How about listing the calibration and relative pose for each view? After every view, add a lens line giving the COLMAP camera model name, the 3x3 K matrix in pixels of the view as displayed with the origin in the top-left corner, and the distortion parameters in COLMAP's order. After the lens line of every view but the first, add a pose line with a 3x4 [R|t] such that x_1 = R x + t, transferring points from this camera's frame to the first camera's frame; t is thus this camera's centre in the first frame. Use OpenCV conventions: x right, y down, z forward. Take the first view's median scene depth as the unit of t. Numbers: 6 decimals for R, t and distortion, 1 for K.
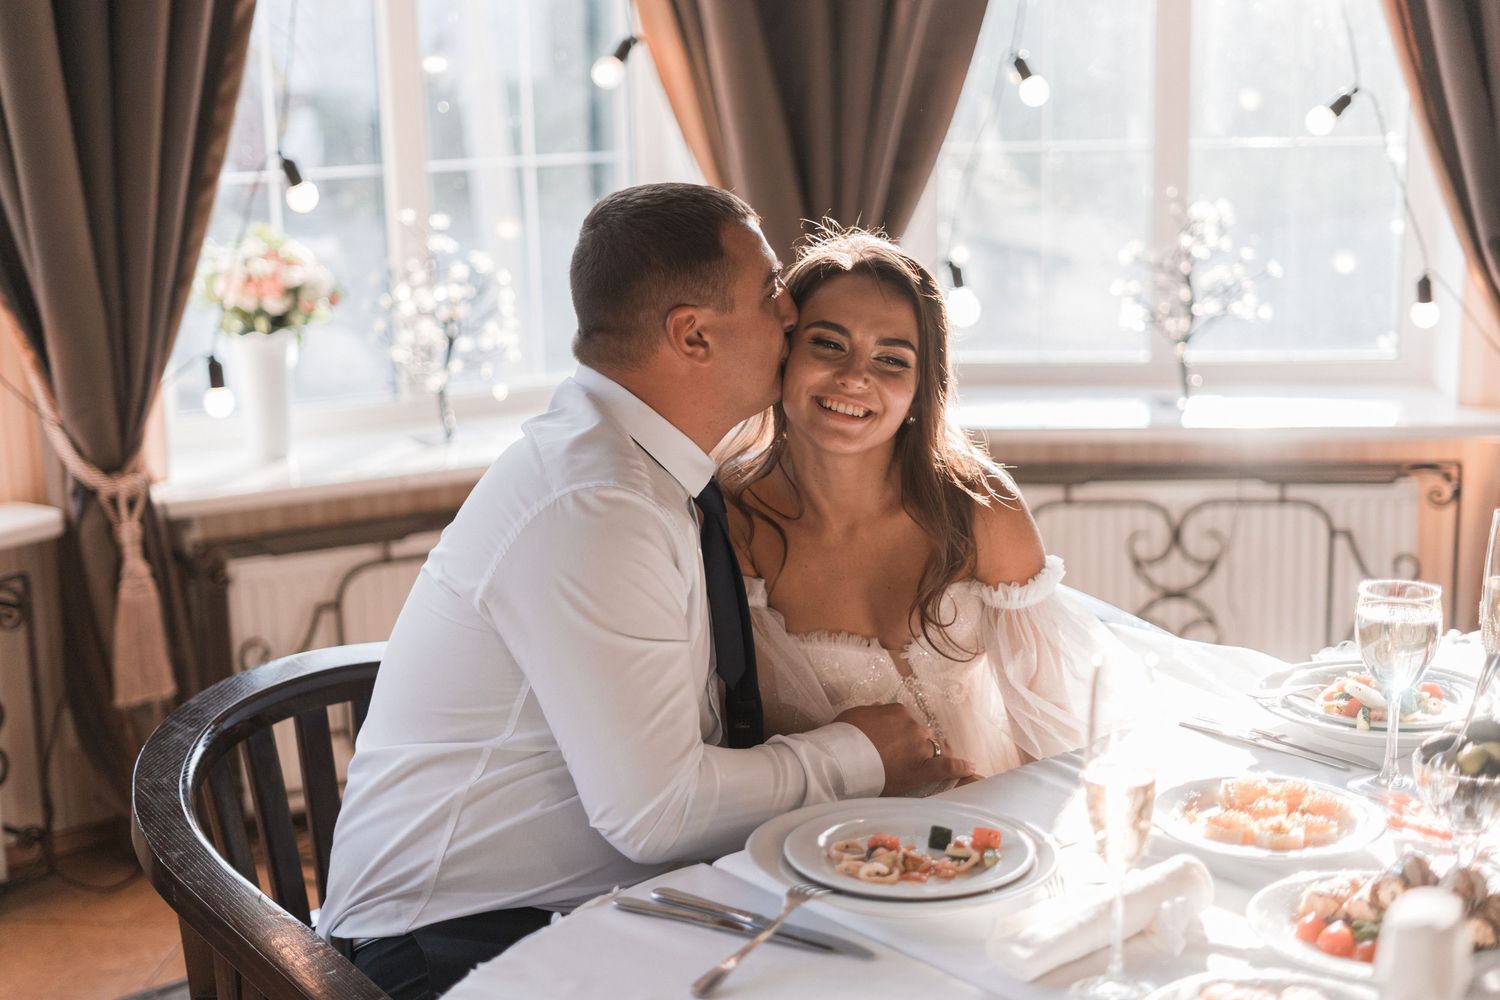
lens RADIAL K [[2171.6, 0, 750.0], [0, 2171.6, 500.0], [0, 0, 1]] dist [-0.038408, 0.022135]
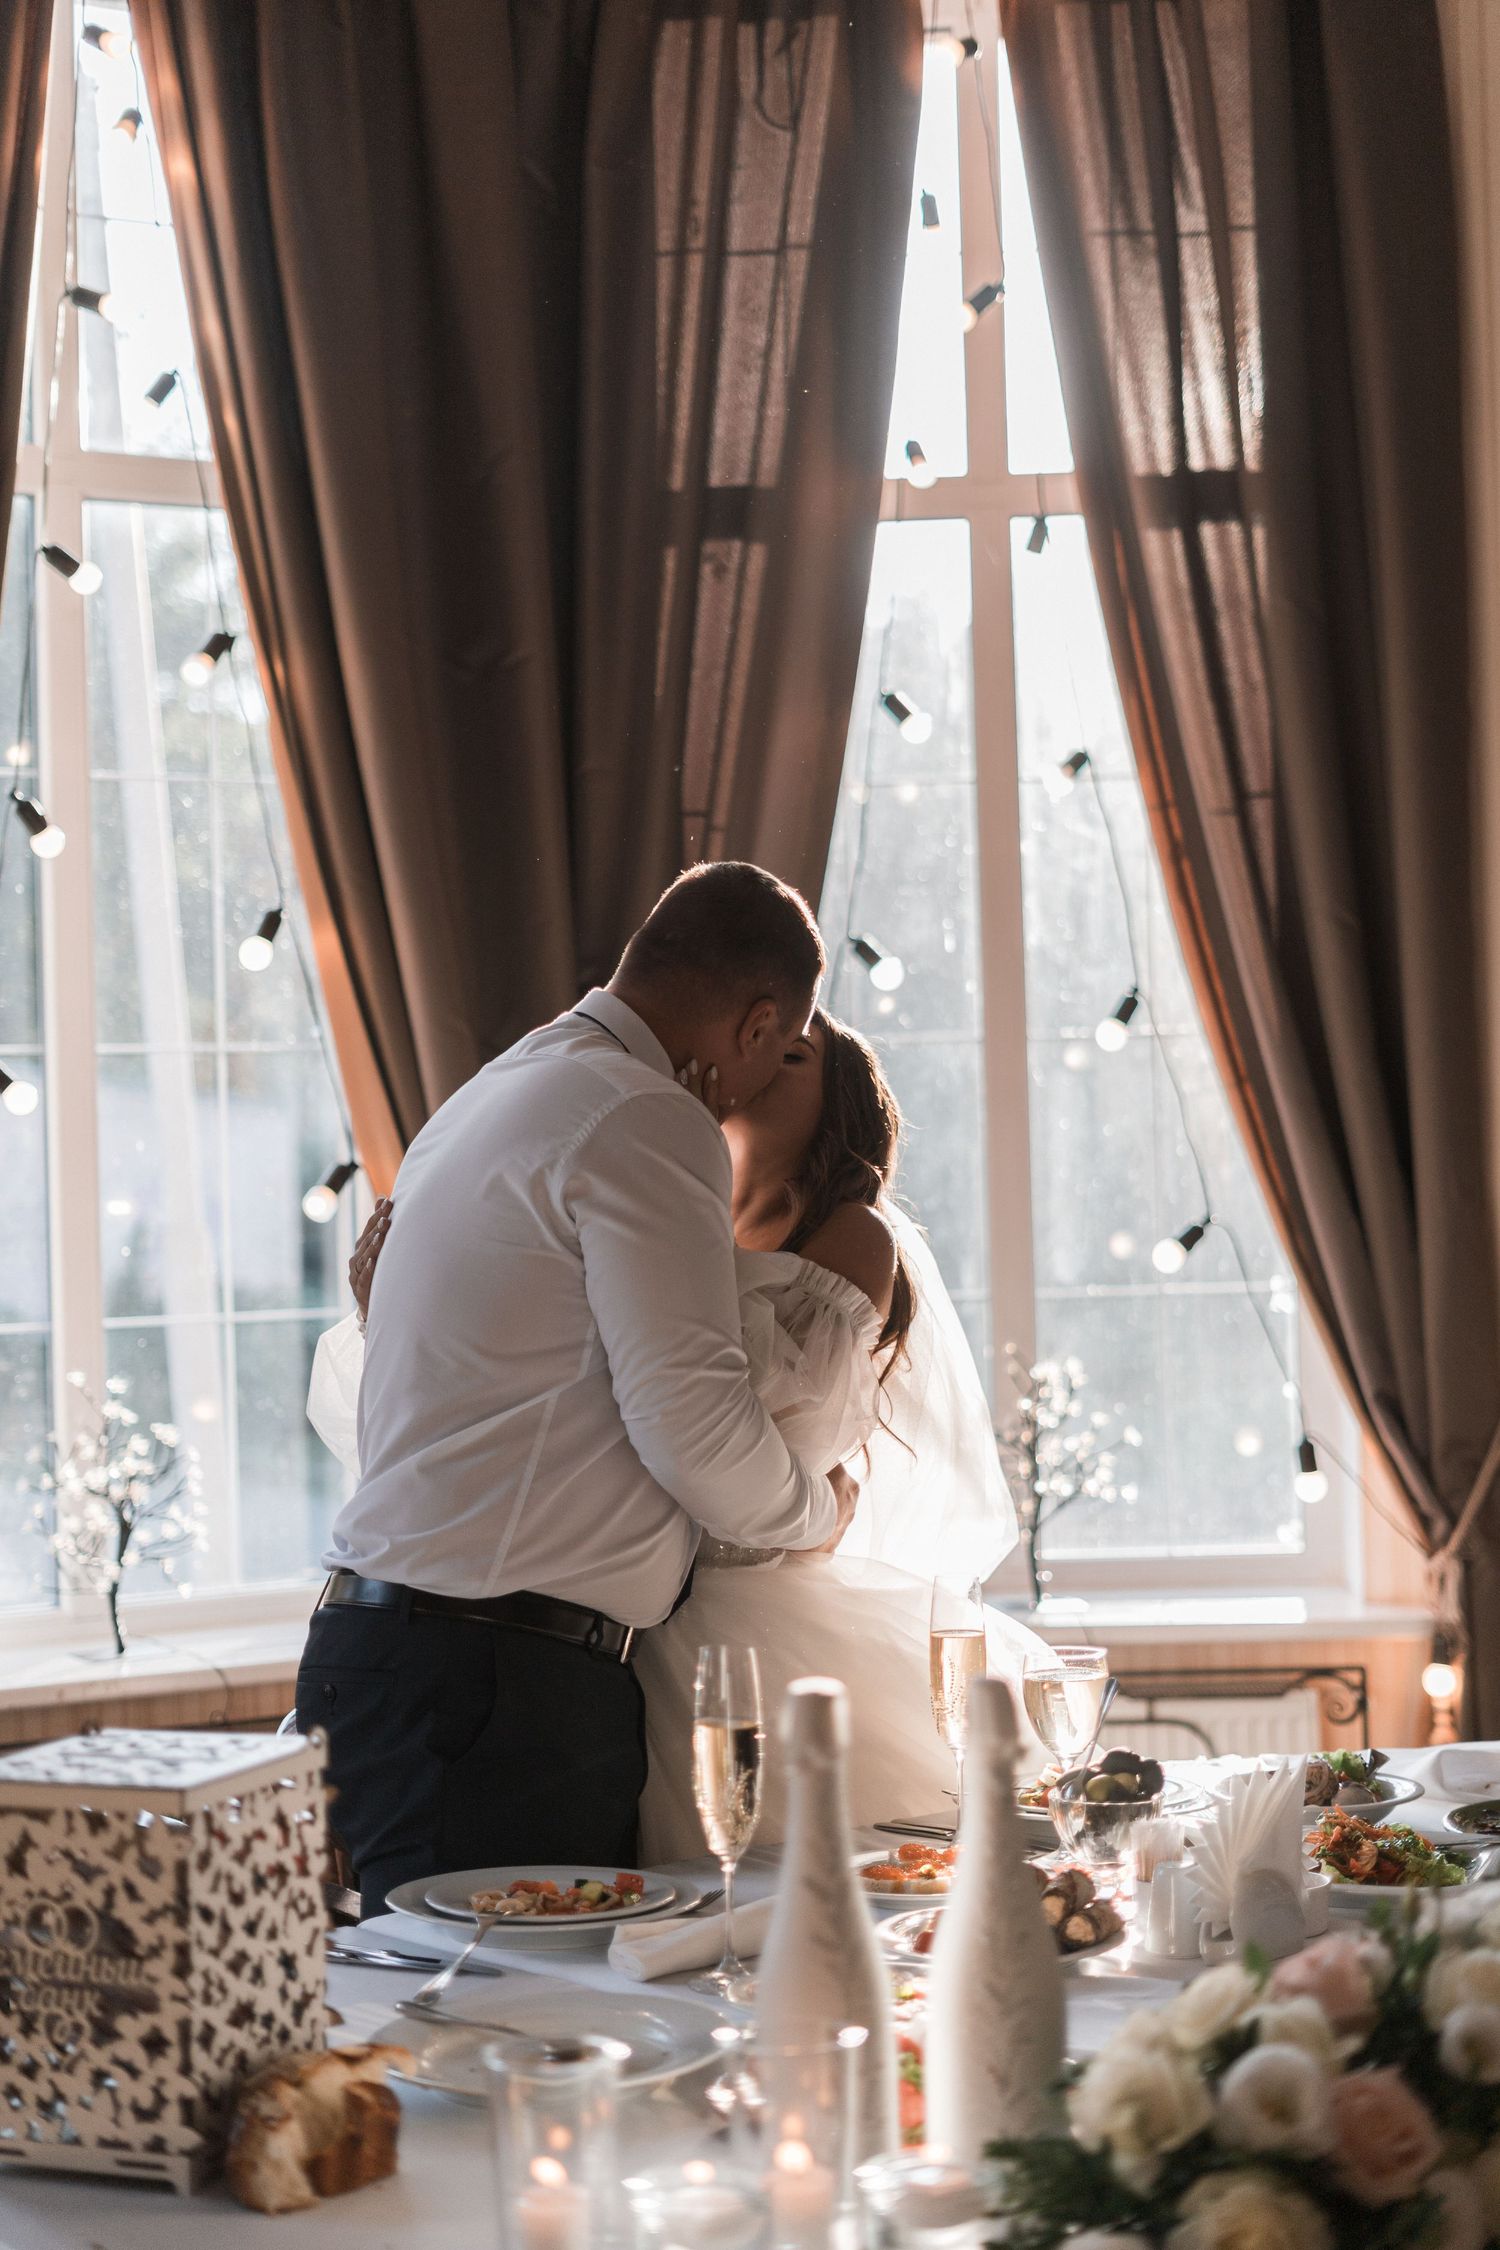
lens RADIAL K [[3246.1, 0, 750.0], [0, 3246.1, 1125.0], [0, 0, 1]] dist [-0.006697, -0.078076]
pose [[0.998978, -0.004256, 0.044993, 0.043662], [0.015002, 0.970335, -0.241300, 0.078845], [-0.042631, 0.241728, 0.969407, -0.236479]]
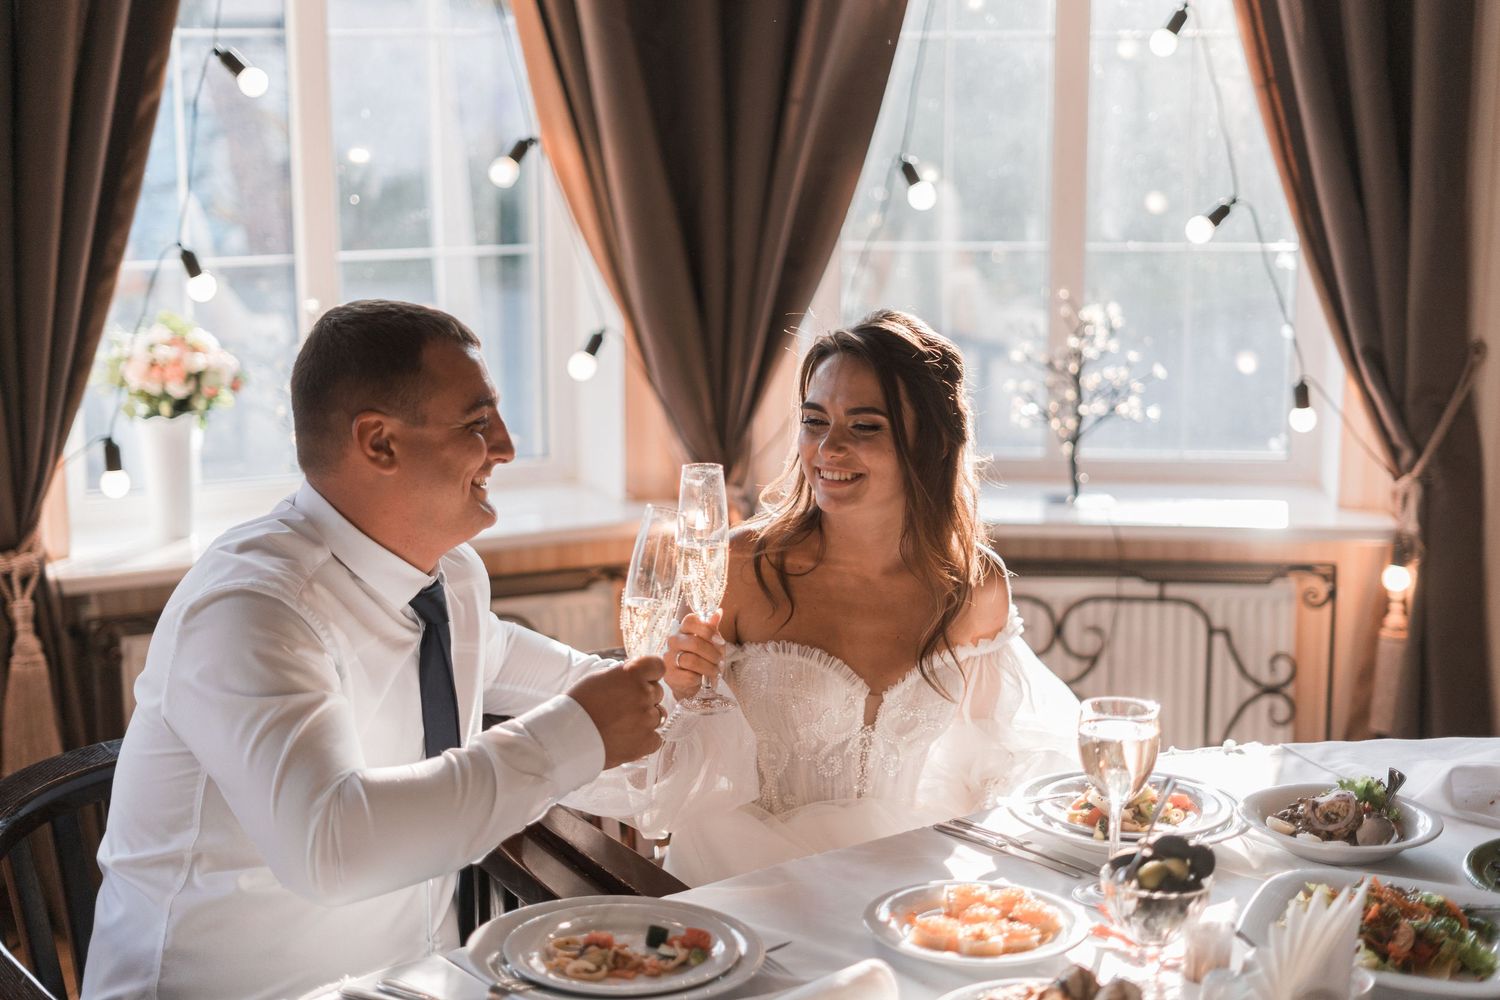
lens RADIAL K [[2164.0, 0, 750.0], [0, 2164.0, 500.0], [0, 0, 1]] dist [-0.006697, -0.078076]
pose [[0.999757, 0.020404, -0.008328, 0.061541], [-0.020650, 0.999316, -0.030692, -0.011149], [0.007696, 0.030856, 0.999494, -0.025303]]
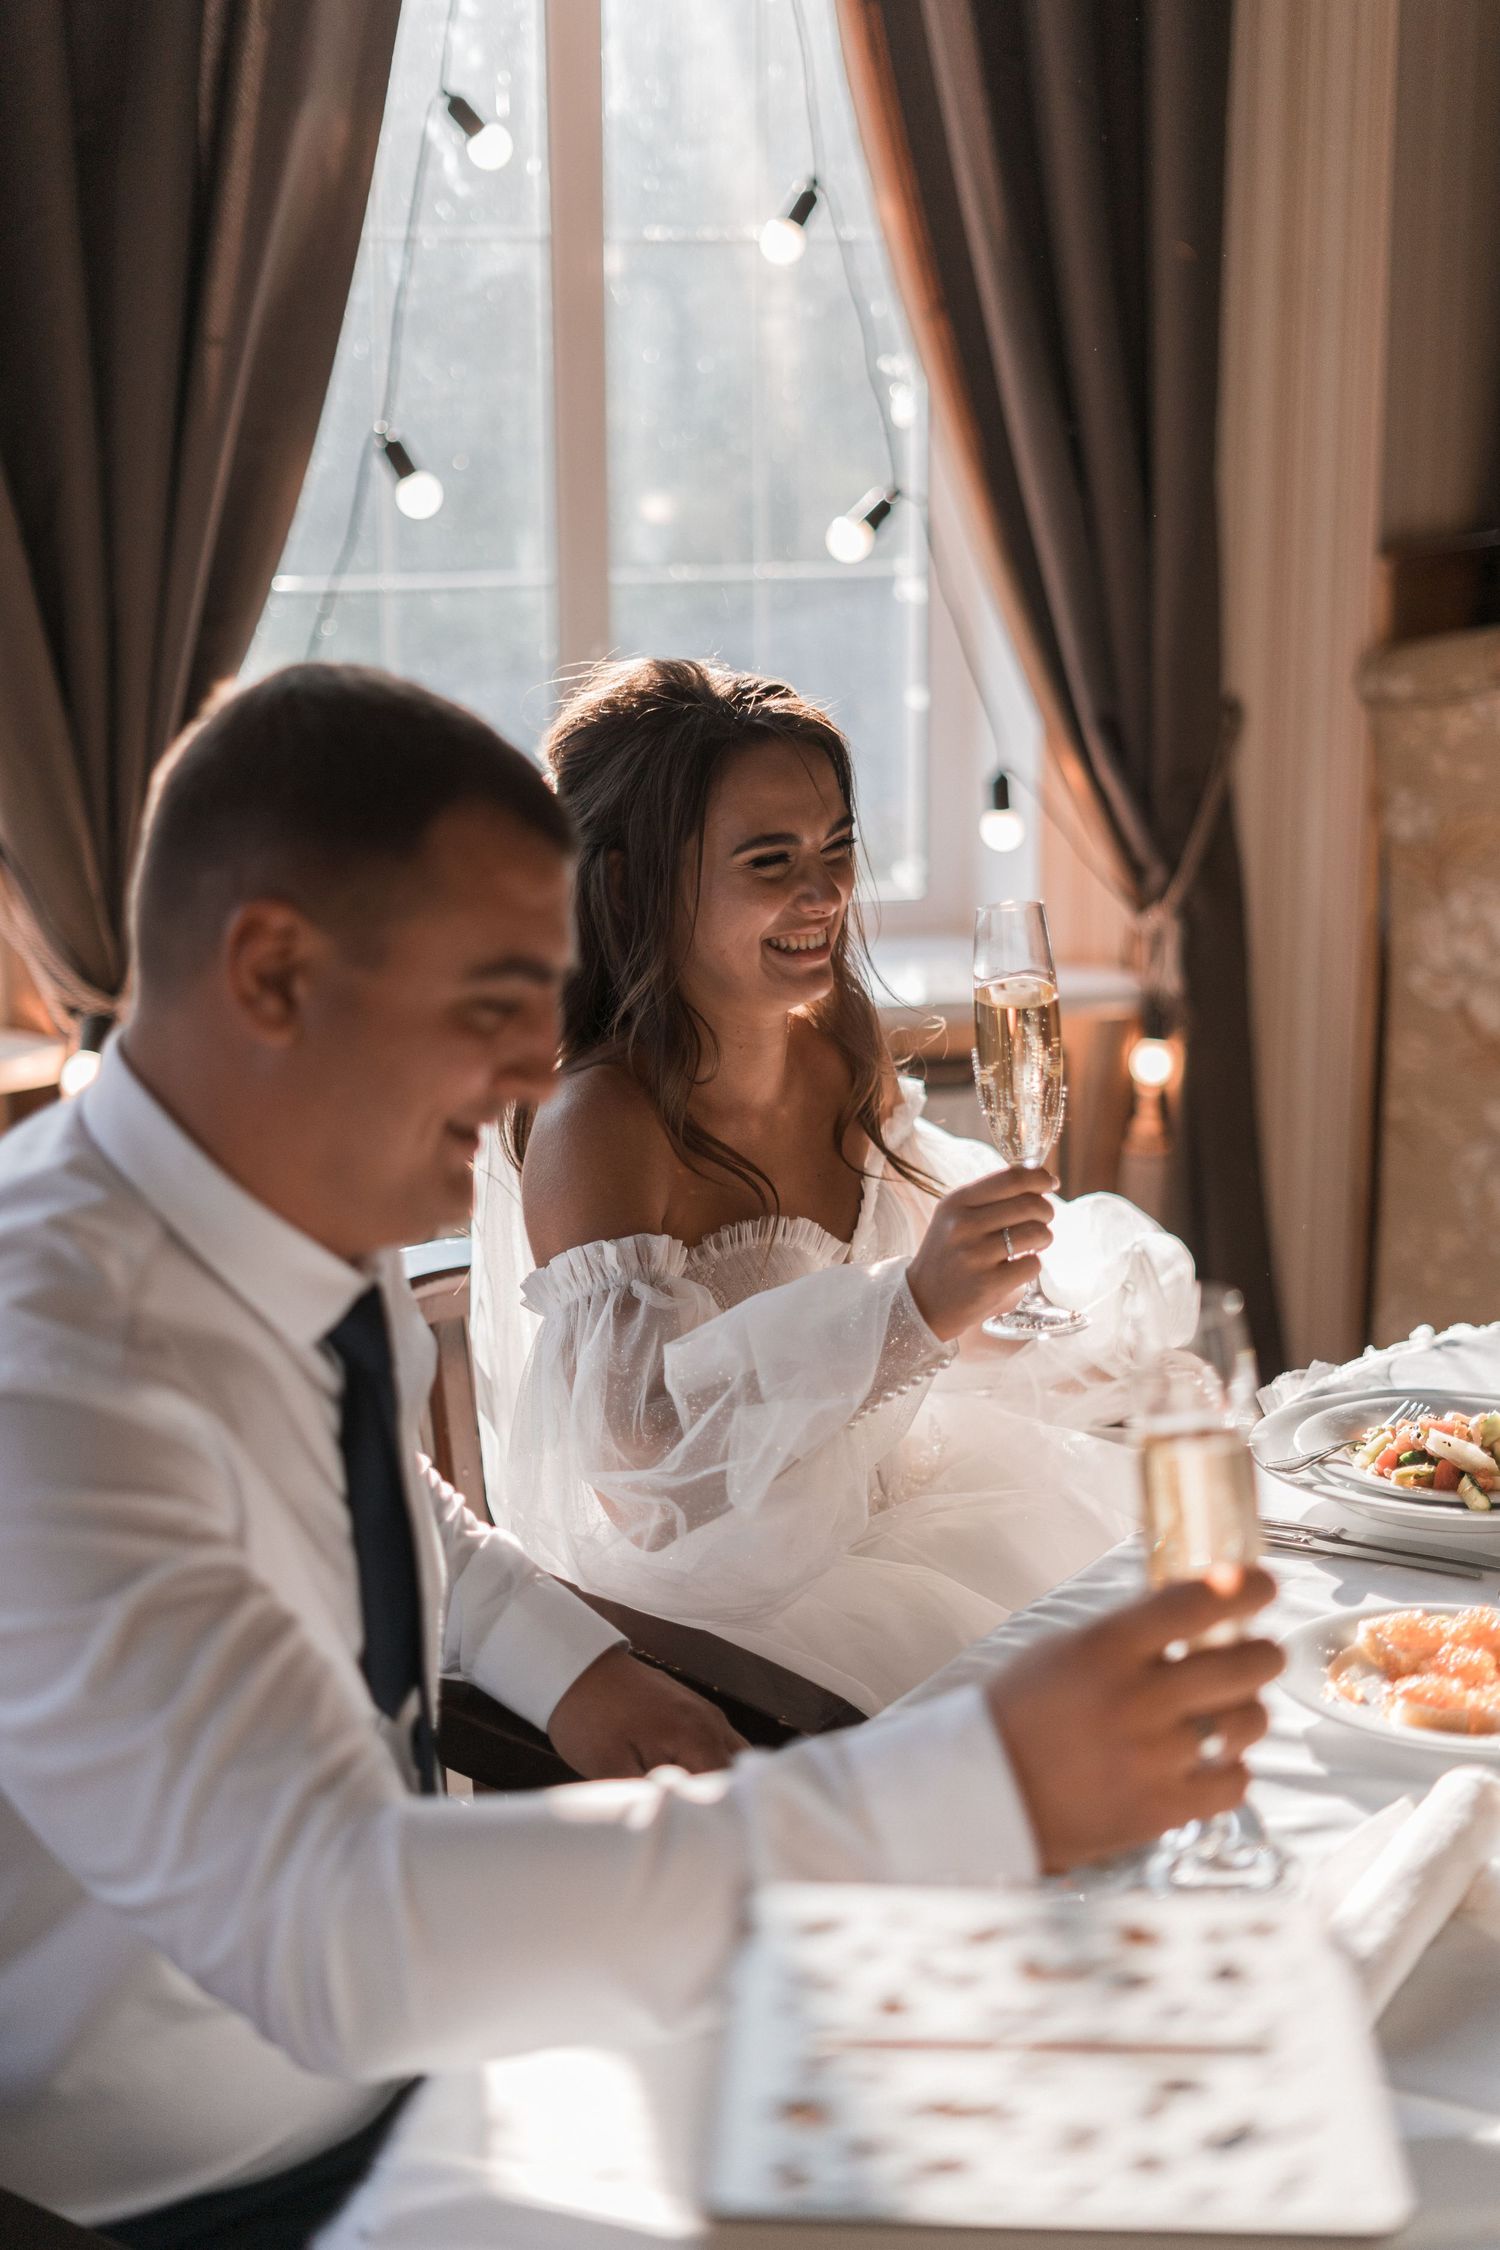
lens RADIAL K [[3246.1, 0, 750.0], [0, 3246.1, 1125.0], [0, 0, 1]] dist [-0.006697, -0.078076]
pose [[0.932561, -0.069671, 0.354226, -0.125660], [0.067254, 0.997552, 0.019146, -0.019962], [-0.354692, 0.005968, 0.934964, 0.094737]]
